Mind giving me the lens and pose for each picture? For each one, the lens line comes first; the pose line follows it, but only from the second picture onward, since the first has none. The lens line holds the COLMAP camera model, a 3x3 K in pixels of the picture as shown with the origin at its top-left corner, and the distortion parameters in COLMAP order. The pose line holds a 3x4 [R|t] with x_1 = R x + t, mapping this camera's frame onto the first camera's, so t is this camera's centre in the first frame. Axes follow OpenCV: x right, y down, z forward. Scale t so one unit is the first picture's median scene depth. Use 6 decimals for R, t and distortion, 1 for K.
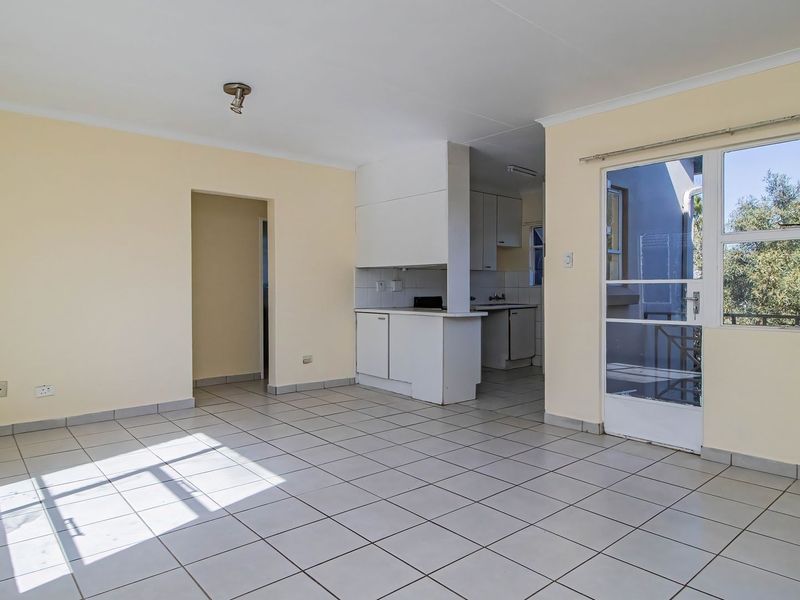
lens RADIAL K [[491.9, 0, 401.0], [0, 491.9, 288.0], [0, 0, 1]] dist [-0.024514, -0.001693]
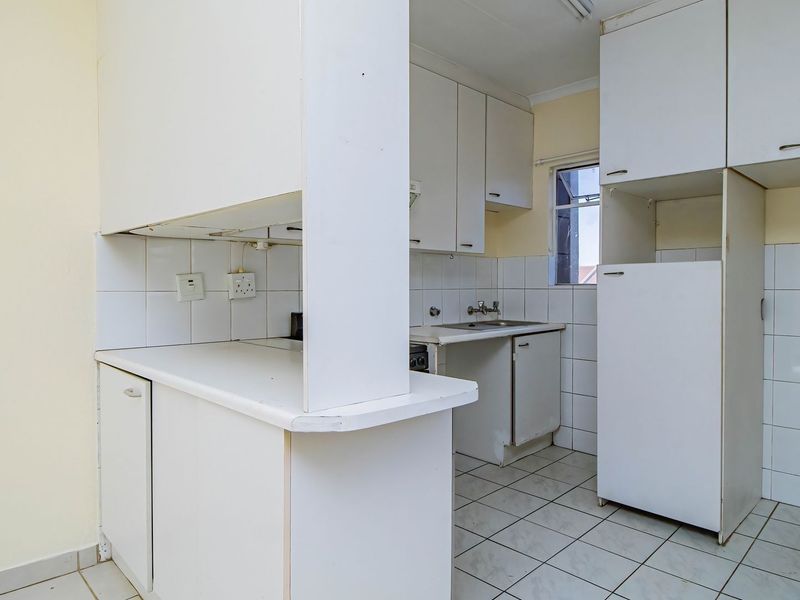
lens RADIAL K [[491.9, 0, 401.0], [0, 491.9, 288.0], [0, 0, 1]] dist [-0.024514, -0.001693]
pose [[0.998332, 0.000153, 0.057729, 0.090752], [-0.000329, 0.999995, 0.003038, -0.003685], [-0.057728, -0.003052, 0.998328, 0.555191]]
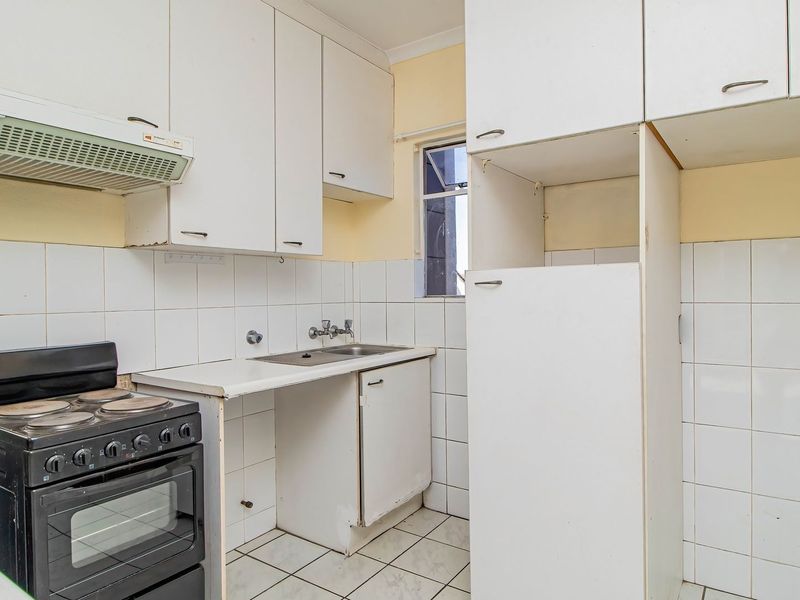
lens RADIAL K [[491.9, 0, 401.0], [0, 491.9, 288.0], [0, 0, 1]] dist [-0.024514, -0.001693]
pose [[0.967291, -0.007470, 0.253560, 0.167665], [0.010863, 0.999869, -0.011982, -0.008532], [-0.253437, 0.014345, 0.967245, 0.687087]]
